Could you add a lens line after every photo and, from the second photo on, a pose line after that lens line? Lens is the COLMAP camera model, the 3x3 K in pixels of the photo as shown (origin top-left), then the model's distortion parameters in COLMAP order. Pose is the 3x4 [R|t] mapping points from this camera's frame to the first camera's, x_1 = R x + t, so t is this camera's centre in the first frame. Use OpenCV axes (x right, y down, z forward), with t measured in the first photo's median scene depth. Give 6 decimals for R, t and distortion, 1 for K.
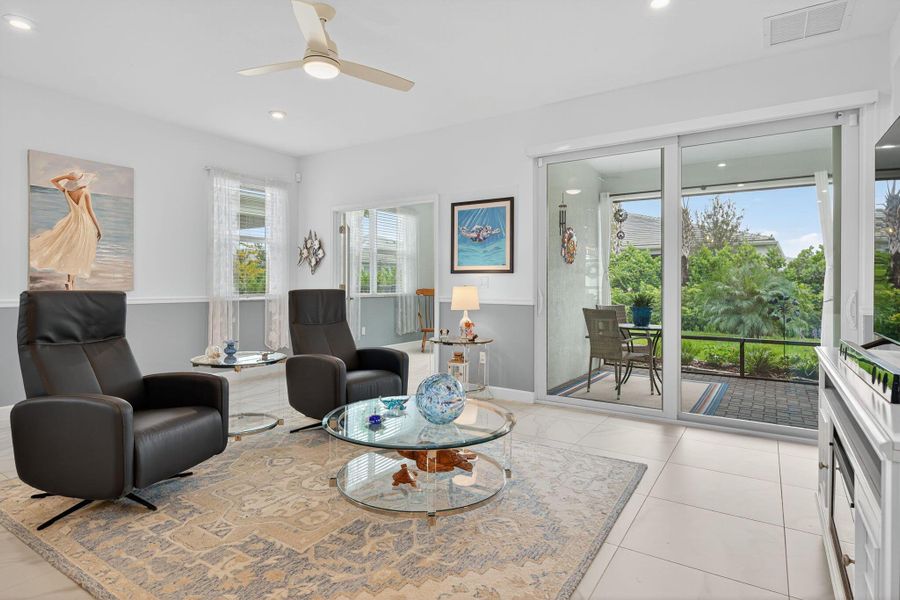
lens RADIAL K [[483.2, 0, 452.1], [0, 483.2, 285.0], [0, 0, 1]] dist [0.001143, 0.001865]
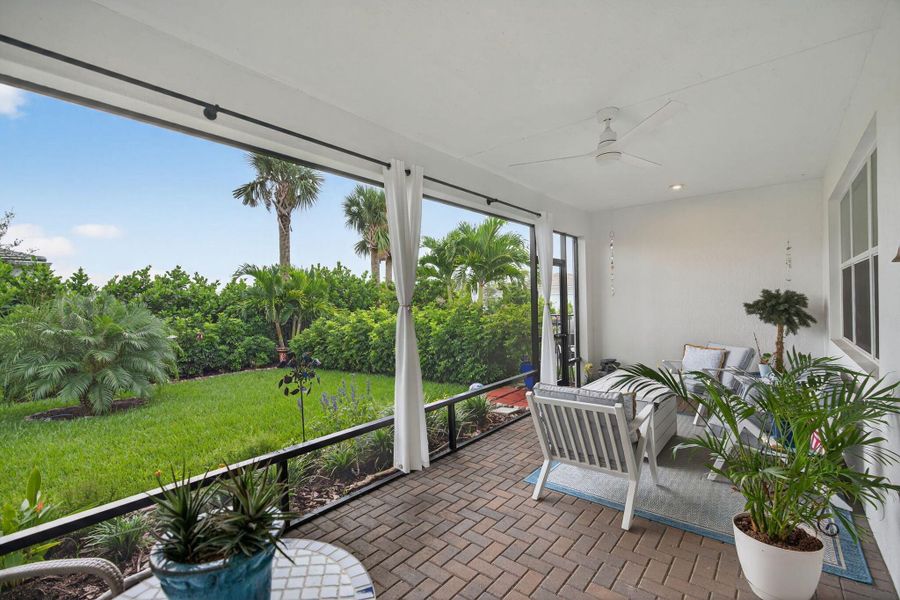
lens RADIAL K [[400.9, 0, 445.5], [0, 400.9, 298.8], [0, 0, 1]] dist [-0.002239, 0.001219]
pose [[0.122507, -0.003330, 0.992462, 0.290346], [0.022085, 0.999756, 0.000628, -0.061269], [-0.992222, 0.021842, 0.122551, 1.077707]]
